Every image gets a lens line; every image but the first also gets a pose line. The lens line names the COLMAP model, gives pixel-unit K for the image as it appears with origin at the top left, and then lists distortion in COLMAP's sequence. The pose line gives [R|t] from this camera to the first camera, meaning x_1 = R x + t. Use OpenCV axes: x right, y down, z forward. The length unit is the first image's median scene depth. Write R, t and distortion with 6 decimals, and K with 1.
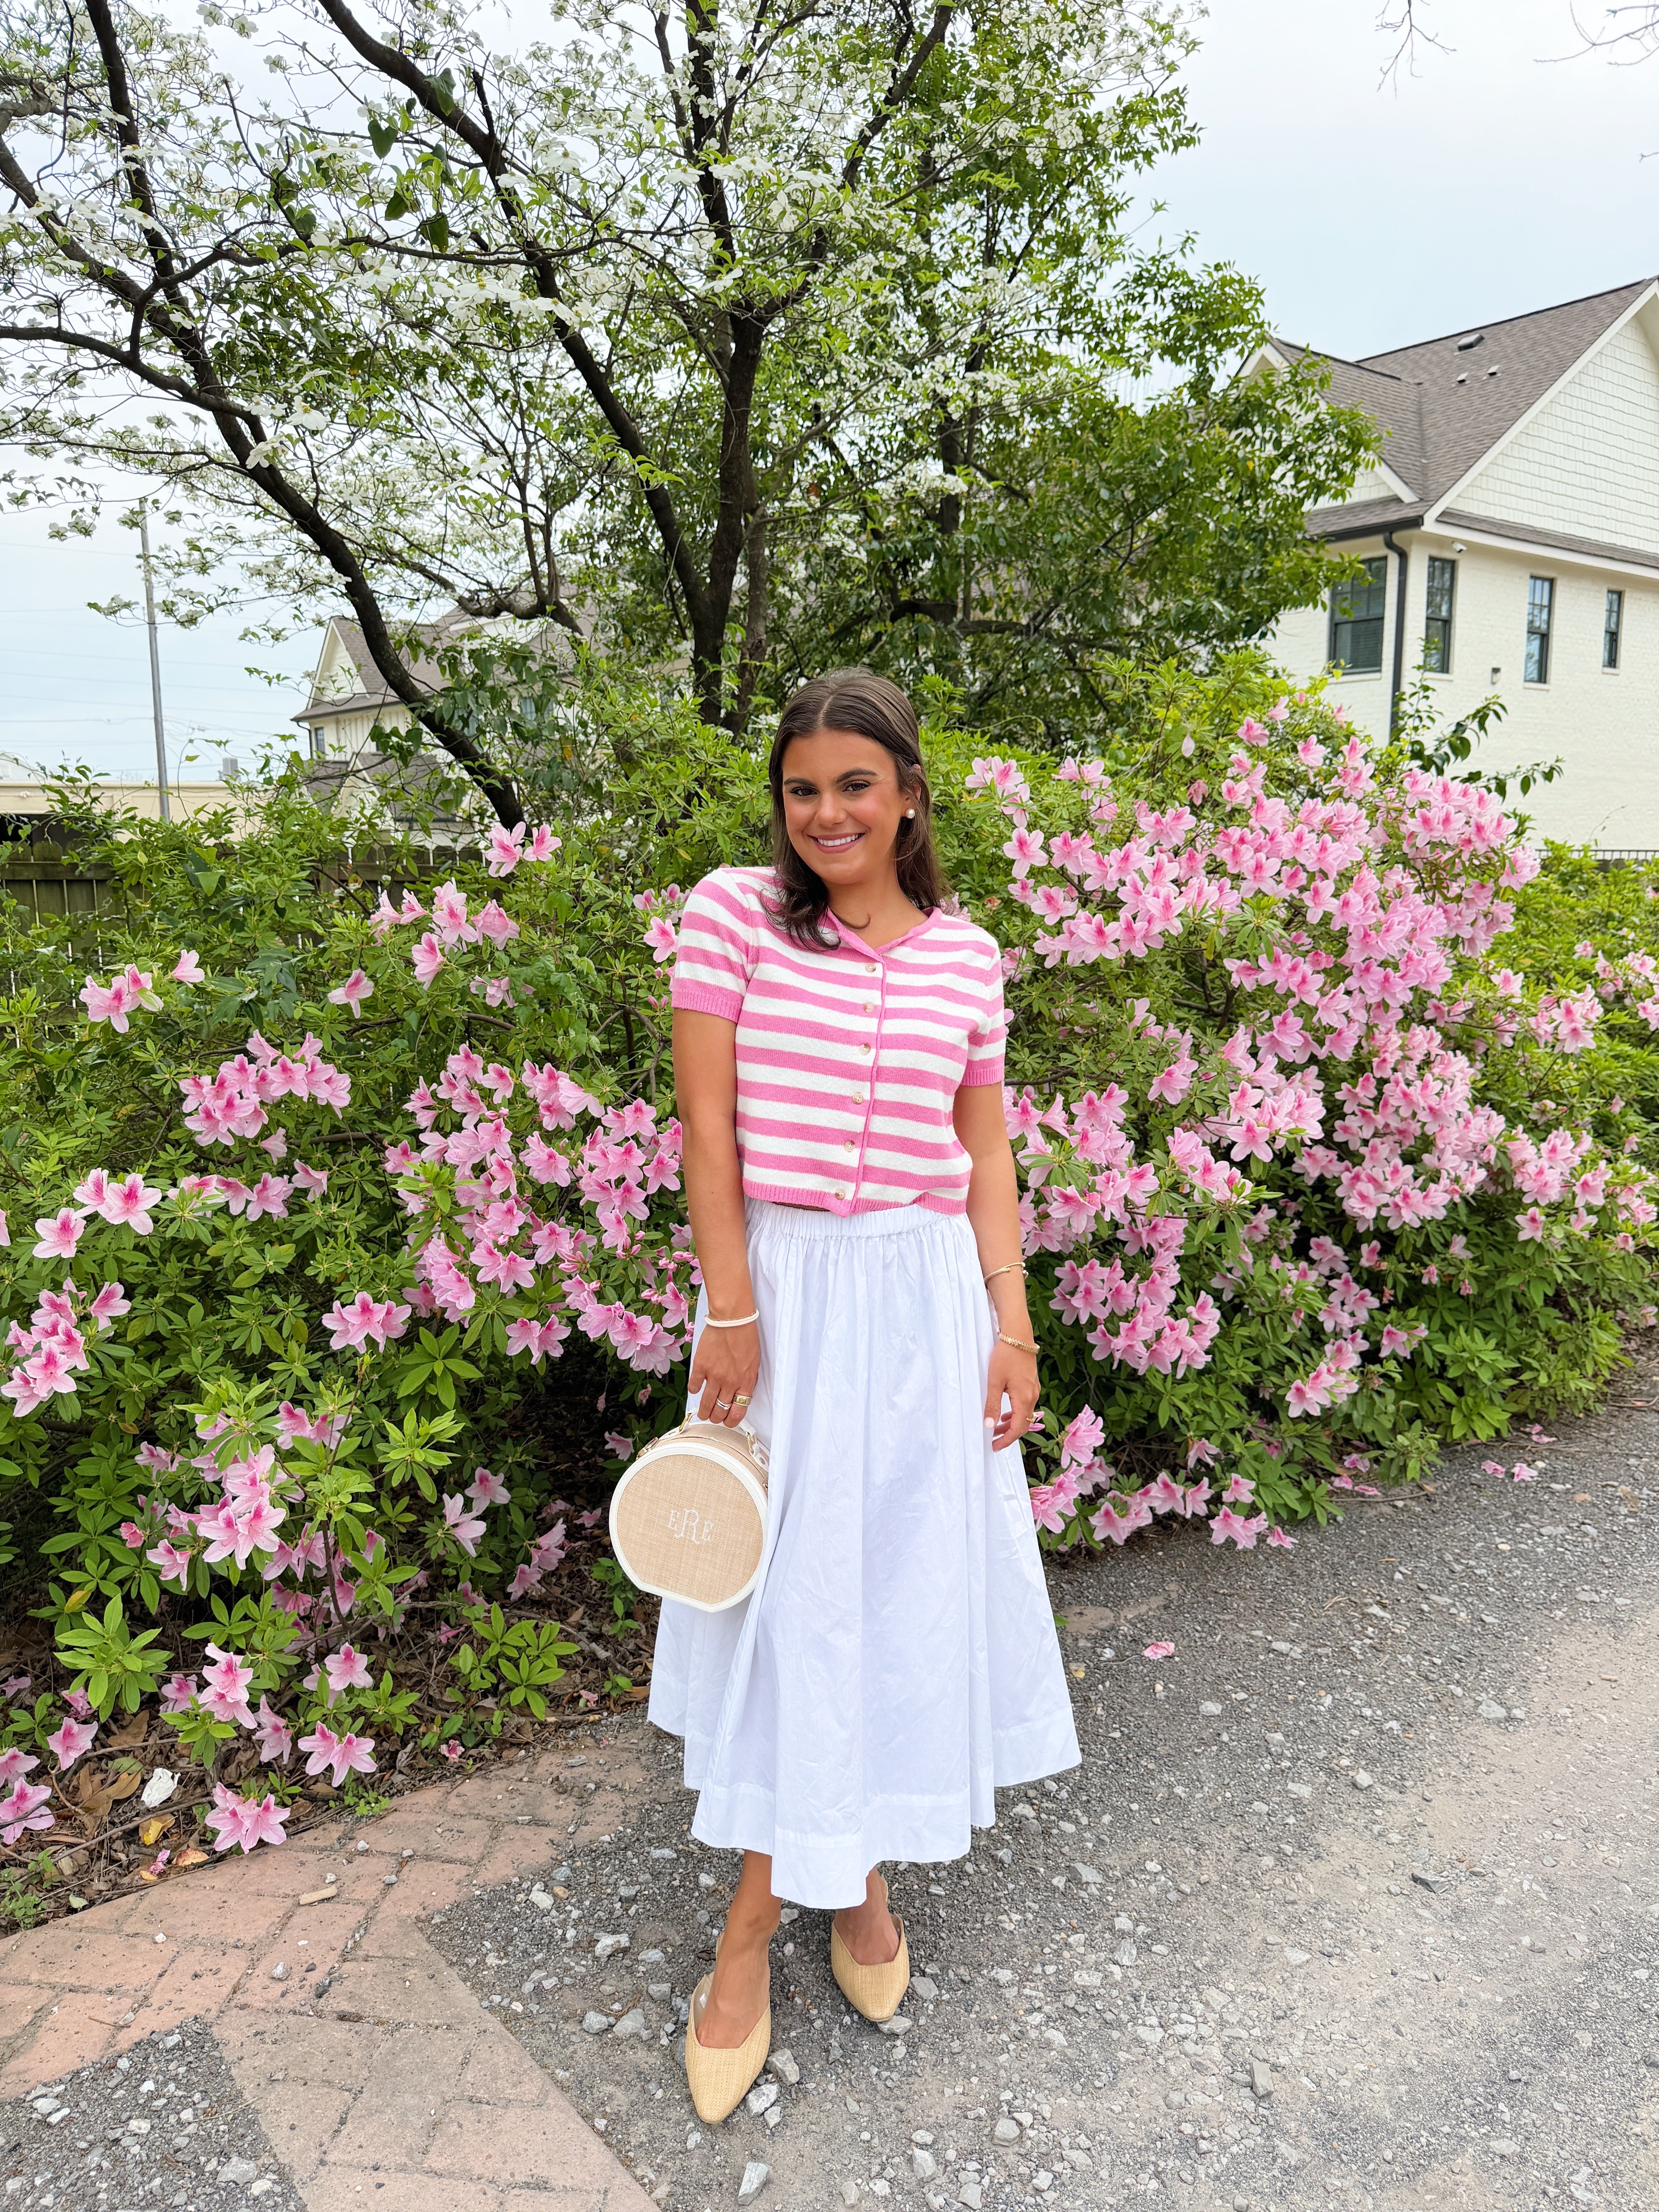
lens RADIAL K [[1542.3, 0, 829.2], [0, 1542.3, 1101.0], [0, 0, 1]] dist [0.005237, -0.007083]
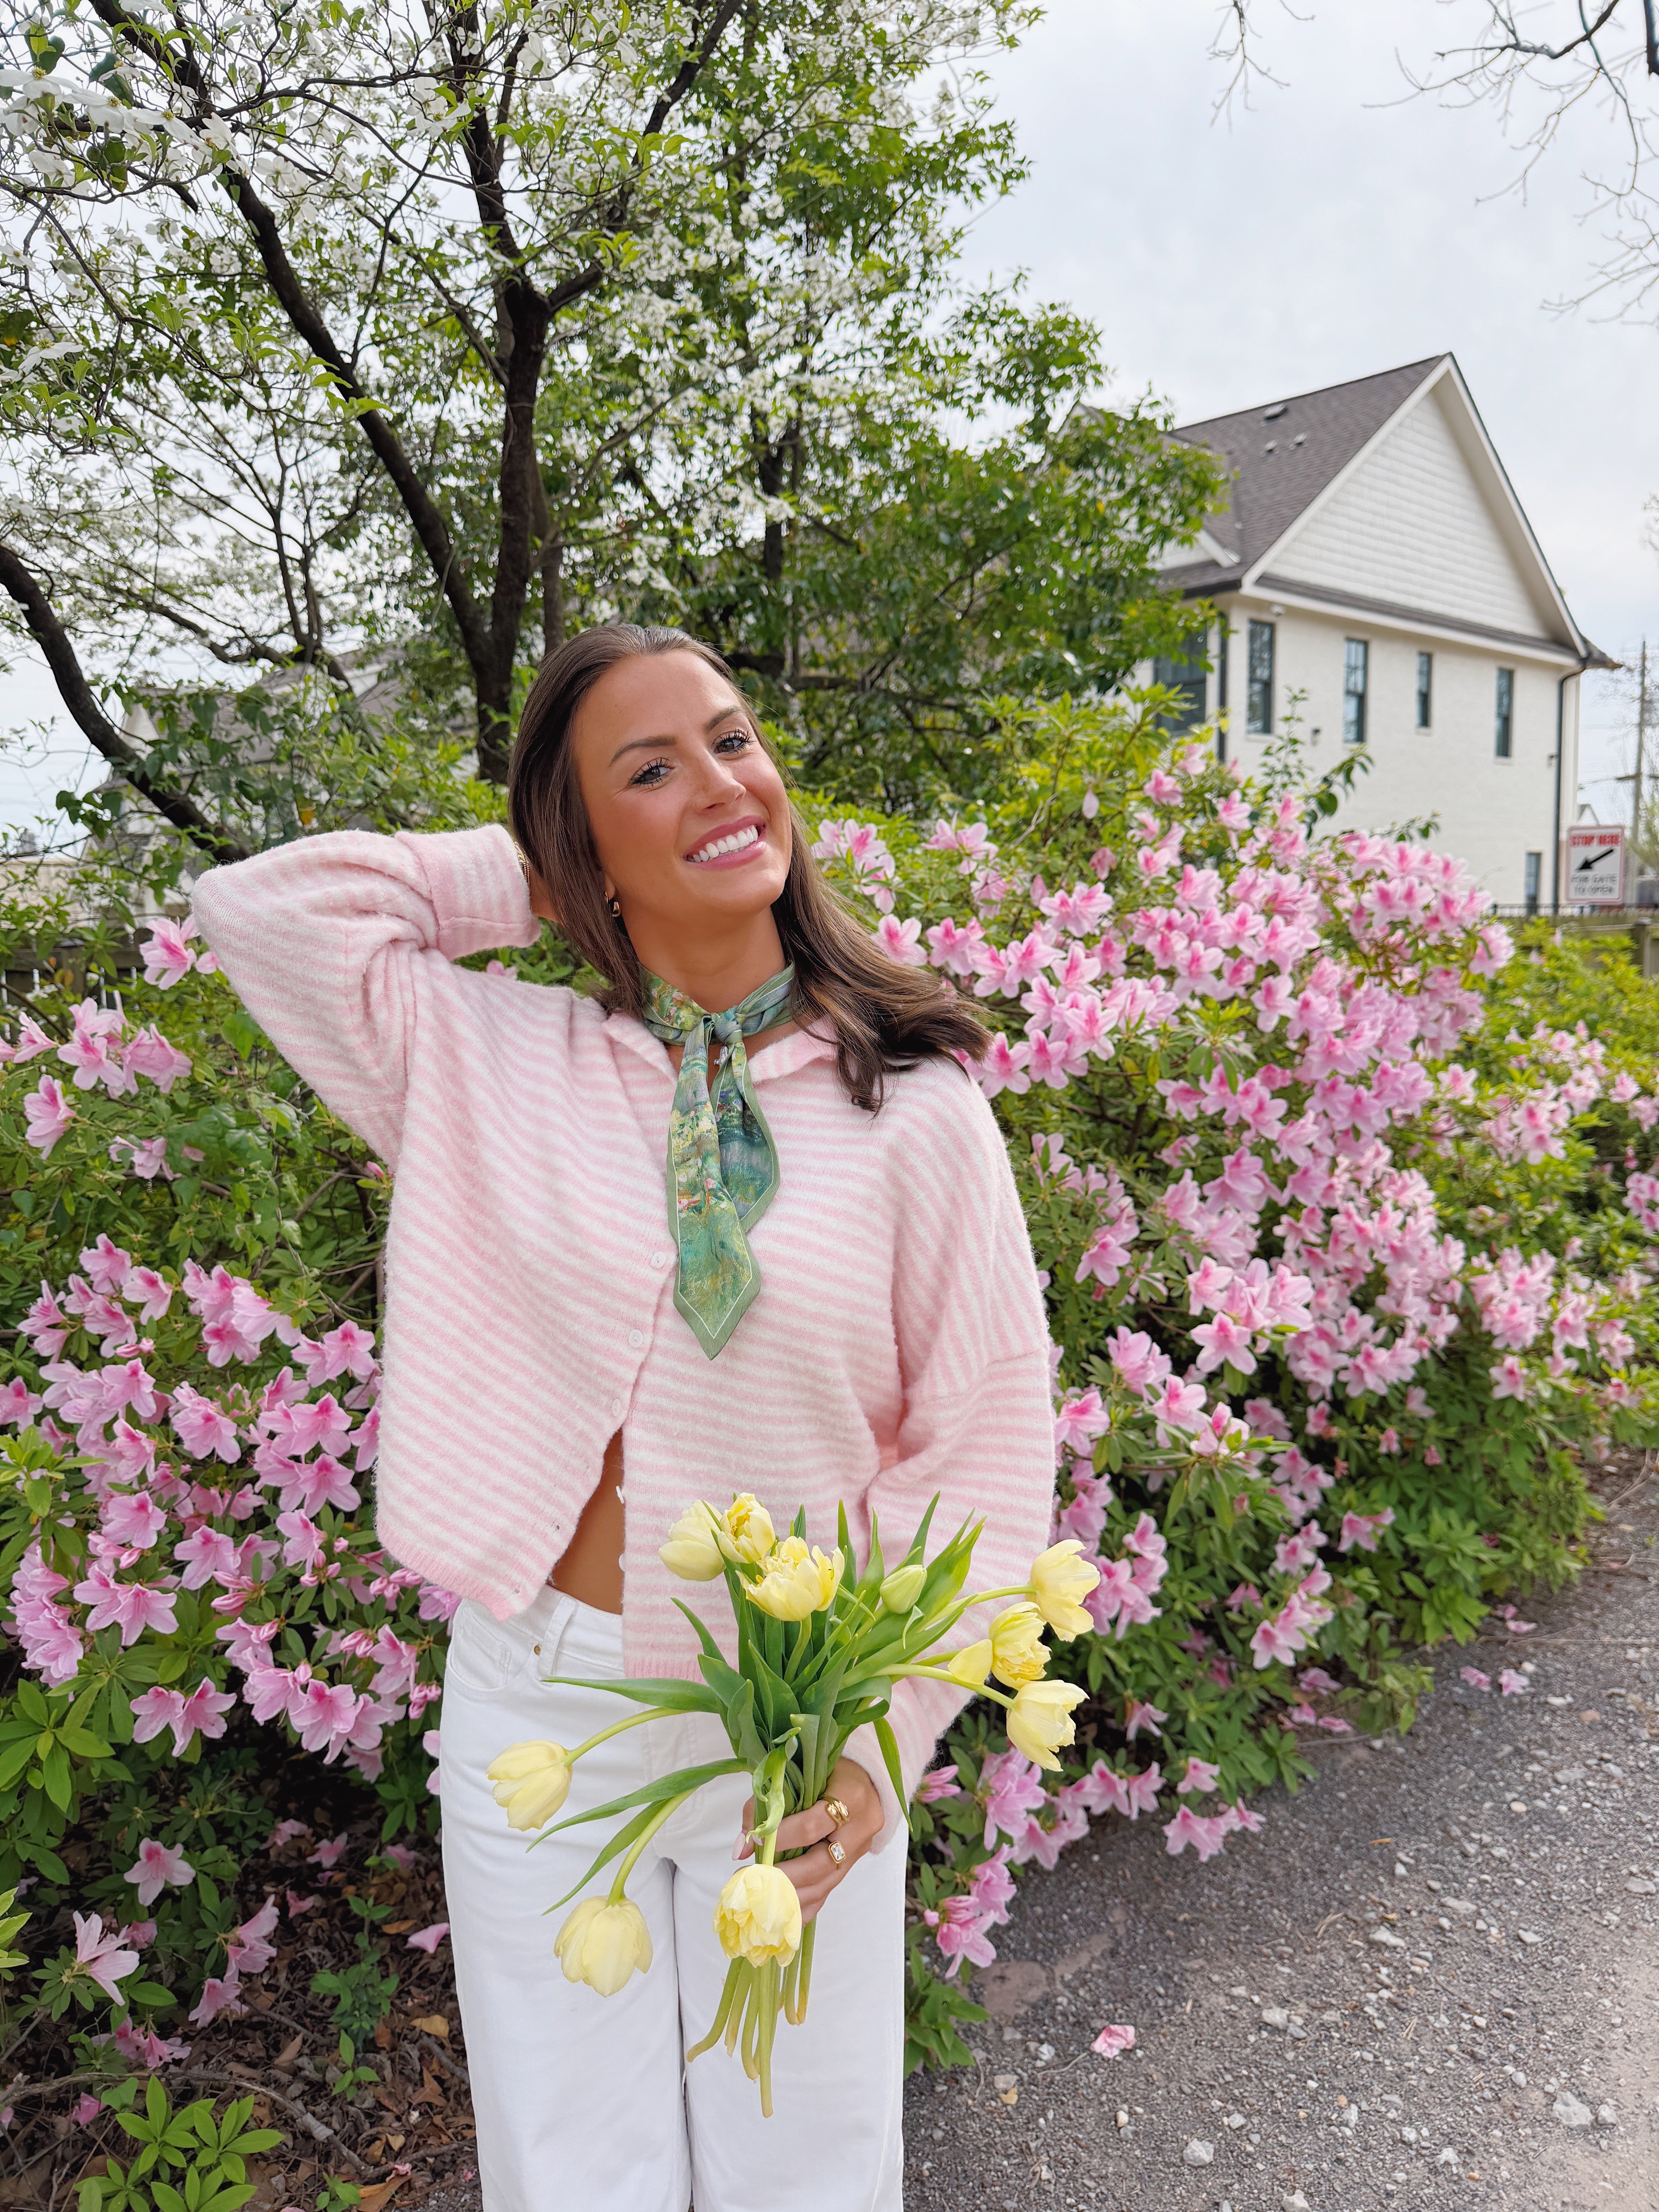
lens RADIAL K [[1552.6, 0, 829.5], [0, 1552.6, 1106.0], [0, 0, 1]] dist [0.006786, -0.038417]
pose [[0.994280, -0.028578, 0.102912, 0.016761], [0.032636, 0.998746, -0.037966, -0.053022], [-0.101698, 0.041108, 0.993966, 0.246918]]
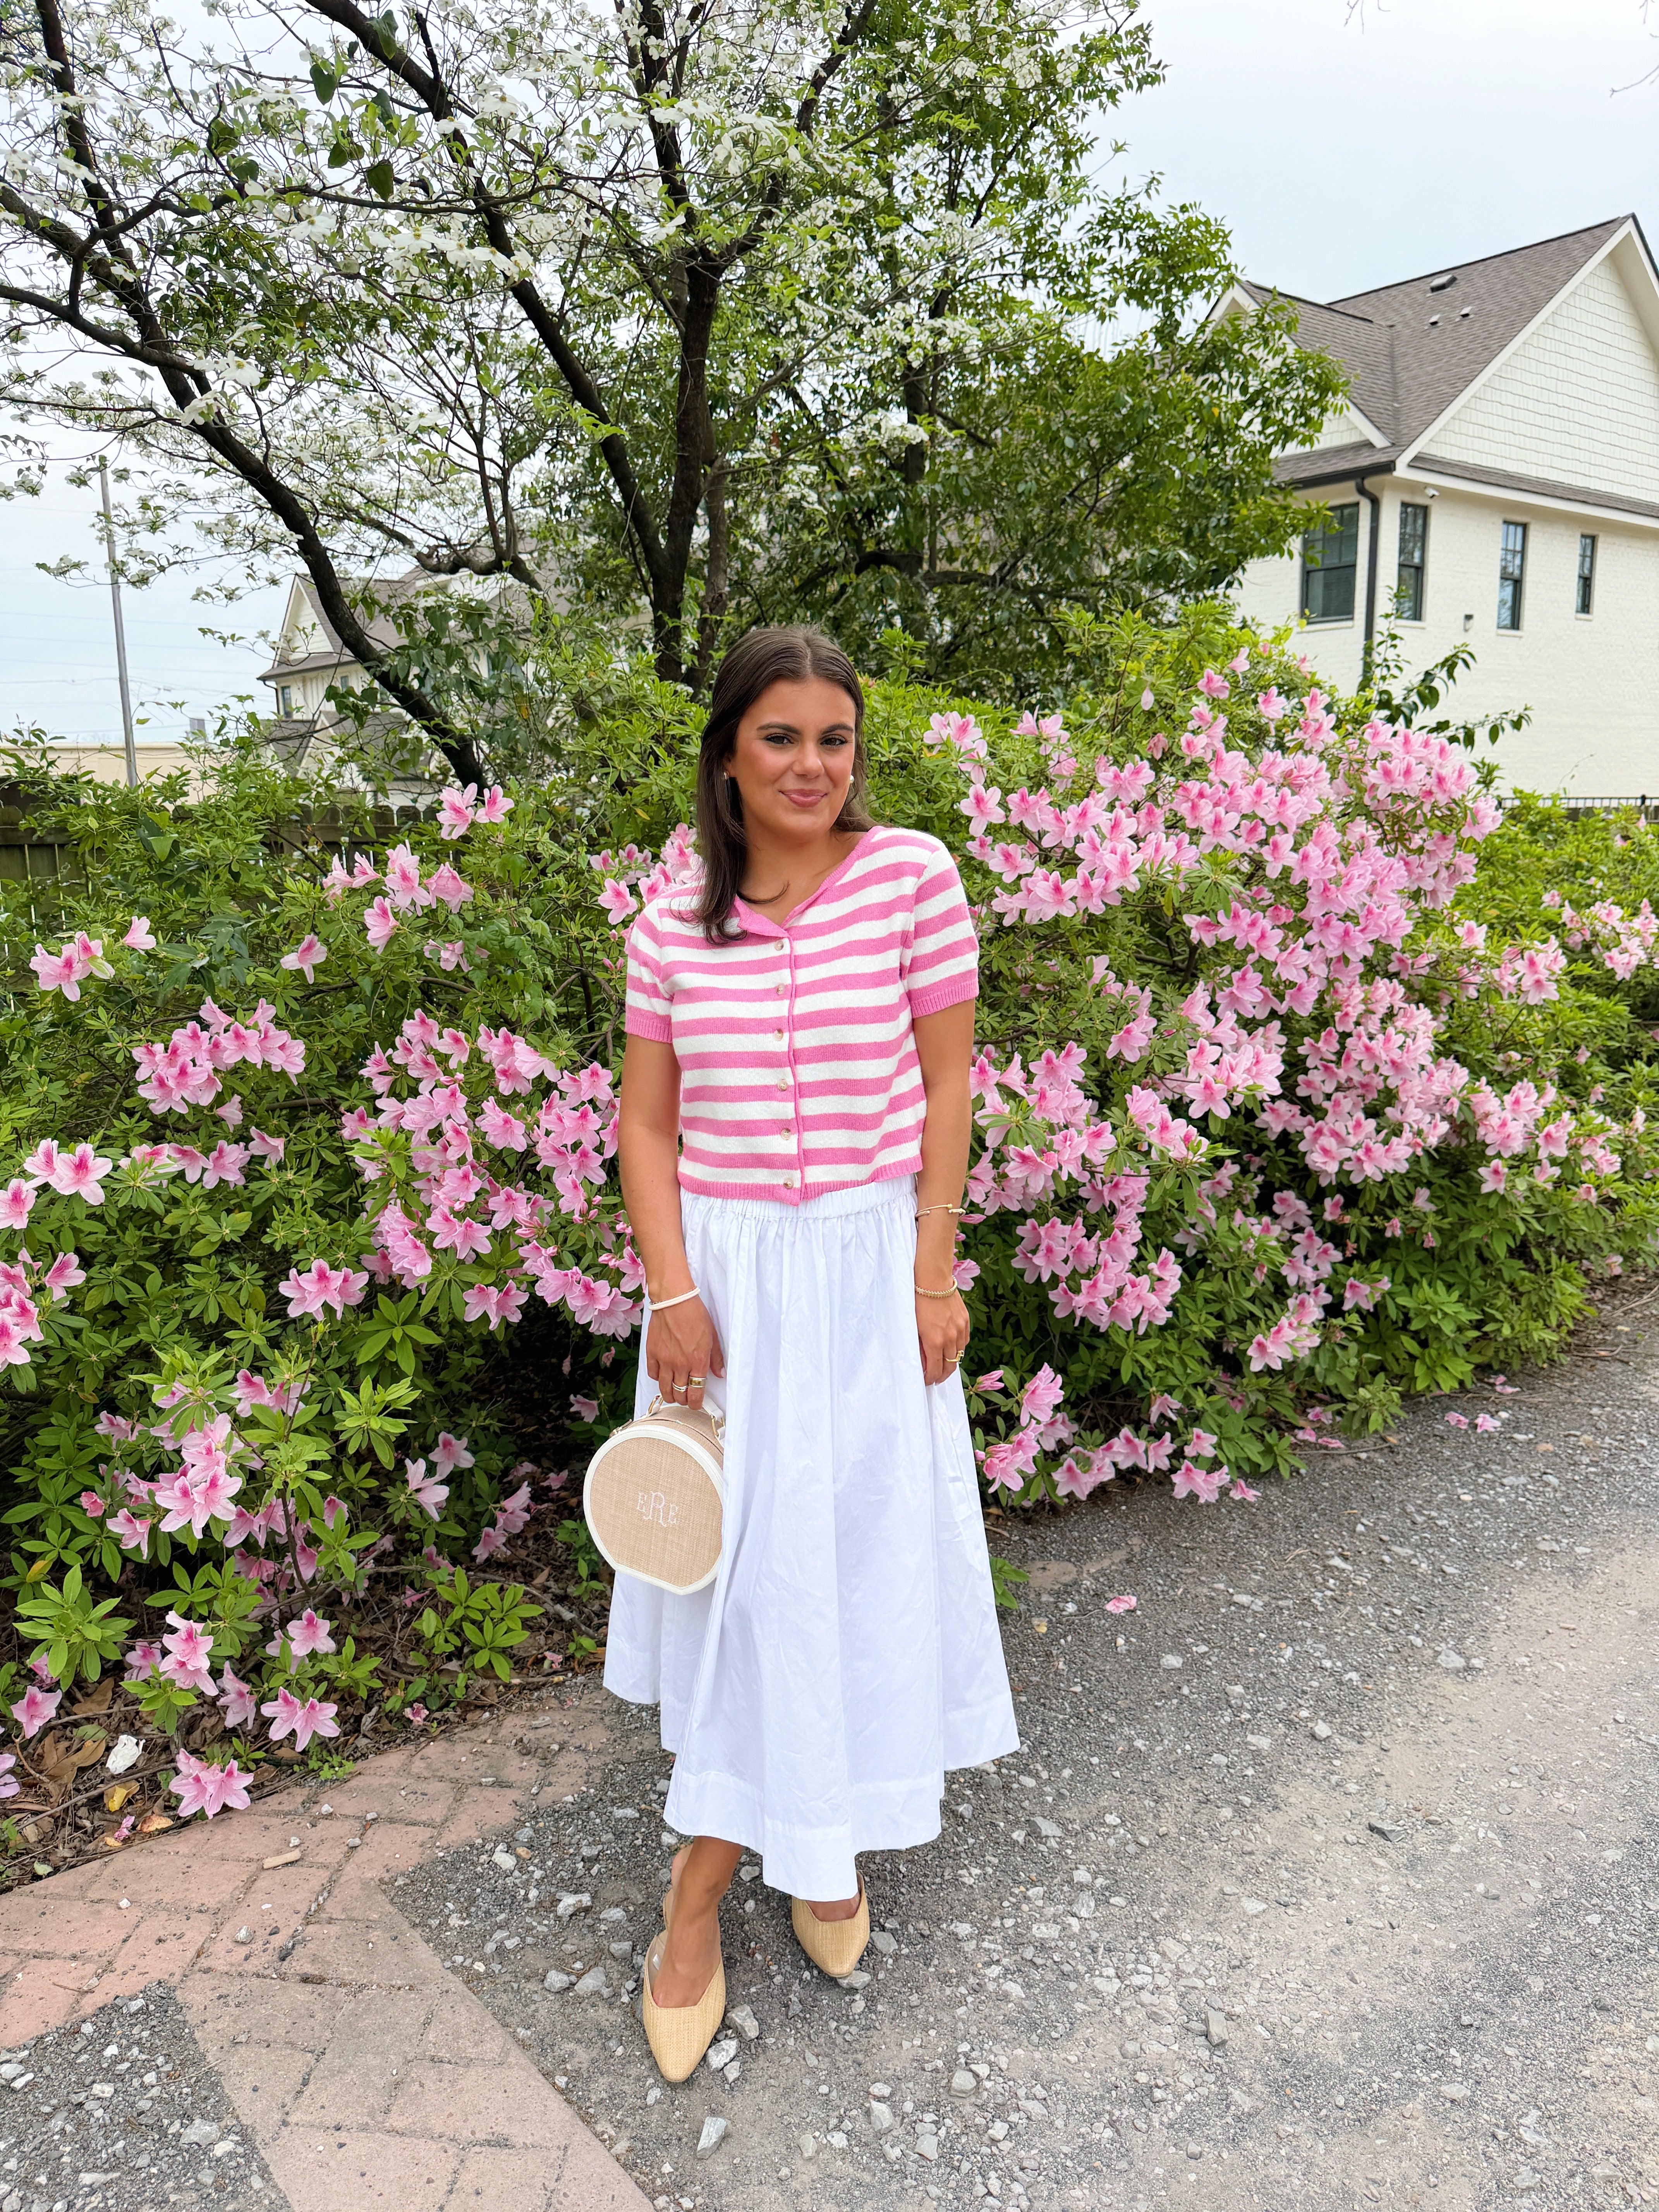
lens RADIAL K [[1542.4, 0, 812.6], [0, 1542.4, 1095.1], [0, 0, 1]] dist [0.007199, -0.009443]
pose [[0.999928, -0.010944, 0.004844, 0.010214], [0.010822, 0.999639, 0.024591, -0.002705], [-0.005111, -0.024537, 0.999686, 0.003245]]
